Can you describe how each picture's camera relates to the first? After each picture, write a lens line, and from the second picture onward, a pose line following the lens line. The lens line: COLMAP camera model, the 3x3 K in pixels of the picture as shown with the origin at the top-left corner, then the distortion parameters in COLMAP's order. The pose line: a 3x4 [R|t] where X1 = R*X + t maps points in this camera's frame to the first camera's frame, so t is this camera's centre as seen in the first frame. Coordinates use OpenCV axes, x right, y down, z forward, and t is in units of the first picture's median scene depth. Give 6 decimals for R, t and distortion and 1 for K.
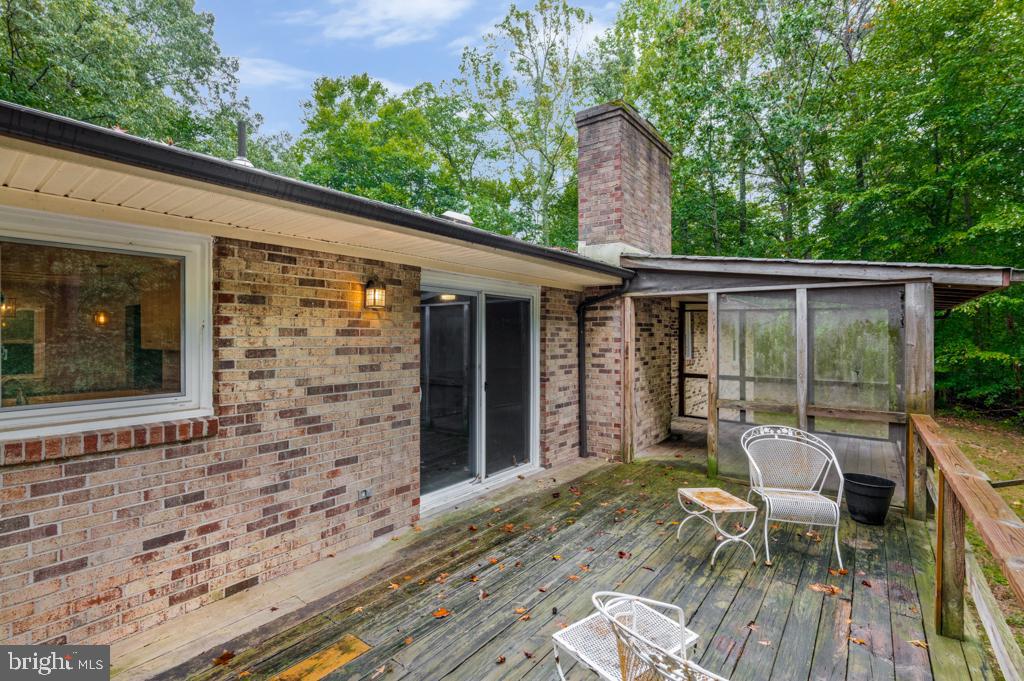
lens RADIAL K [[494.5, 0, 512.0], [0, 494.5, 340.5], [0, 0, 1]] dist [0.026537, -0.000222]
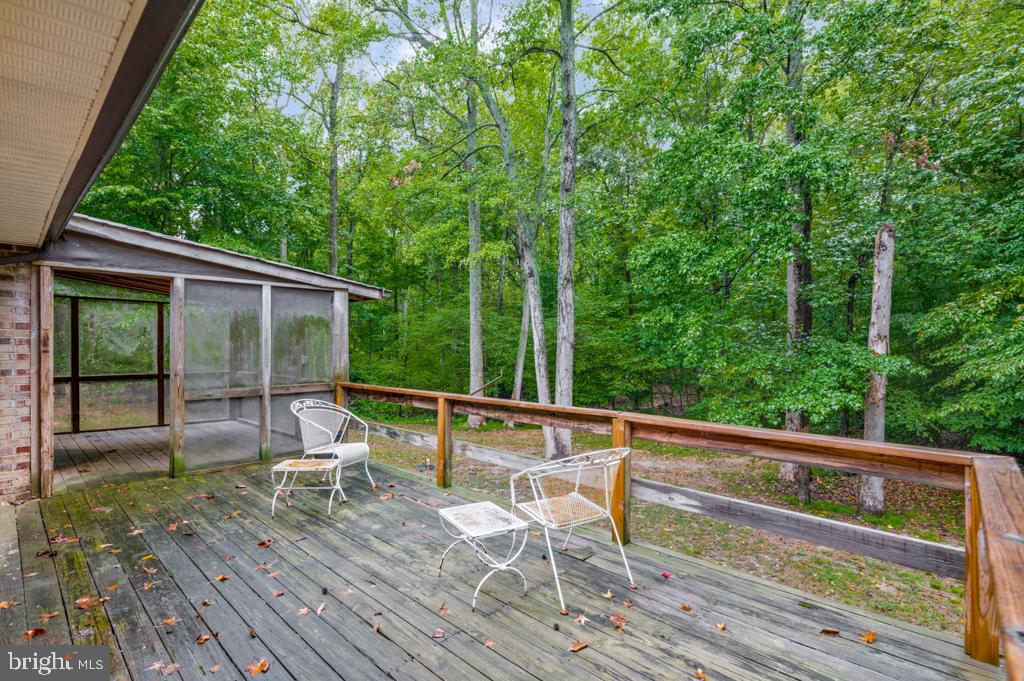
lens RADIAL K [[494.5, 0, 512.0], [0, 494.5, 340.5], [0, 0, 1]] dist [0.026537, -0.000222]
pose [[0.136930, 0.000112, 0.990581, -0.495751], [0.002527, 0.999997, -0.000463, 0.026599], [-0.990578, 0.002566, 0.136929, 0.285587]]
